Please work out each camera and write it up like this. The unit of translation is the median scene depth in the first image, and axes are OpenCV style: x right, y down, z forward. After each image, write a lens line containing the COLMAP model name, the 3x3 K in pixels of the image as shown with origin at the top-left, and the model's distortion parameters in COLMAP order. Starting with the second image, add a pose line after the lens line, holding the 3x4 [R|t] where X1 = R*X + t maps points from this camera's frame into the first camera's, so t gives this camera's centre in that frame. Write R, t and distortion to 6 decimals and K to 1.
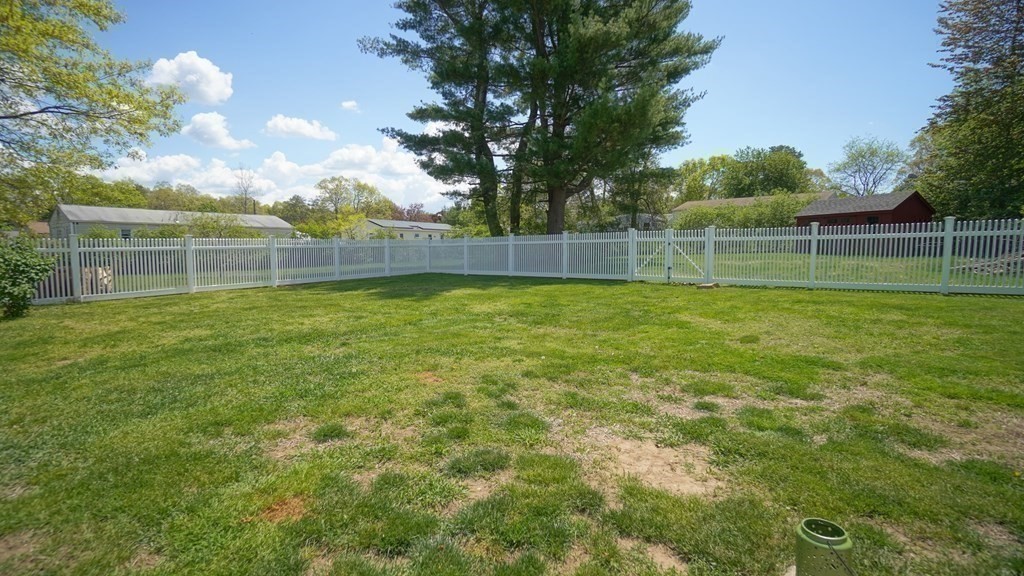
lens RADIAL K [[452.7, 0, 508.6], [0, 452.7, 285.6], [0, 0, 1]] dist [-0.041380, 0.010800]
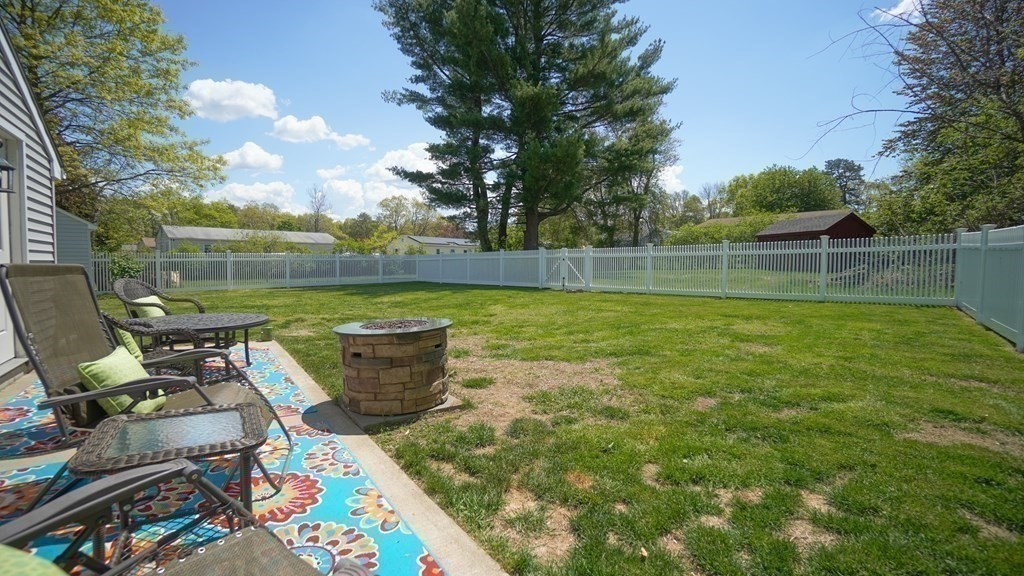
lens RADIAL K [[452.7, 0, 508.9], [0, 452.7, 290.3], [0, 0, 1]] dist [-0.041380, 0.010800]
pose [[0.989956, 0.016992, -0.140352, 0.193600], [-0.020160, 0.999572, -0.021186, 0.014094], [0.139932, 0.023802, 0.989875, -0.160920]]
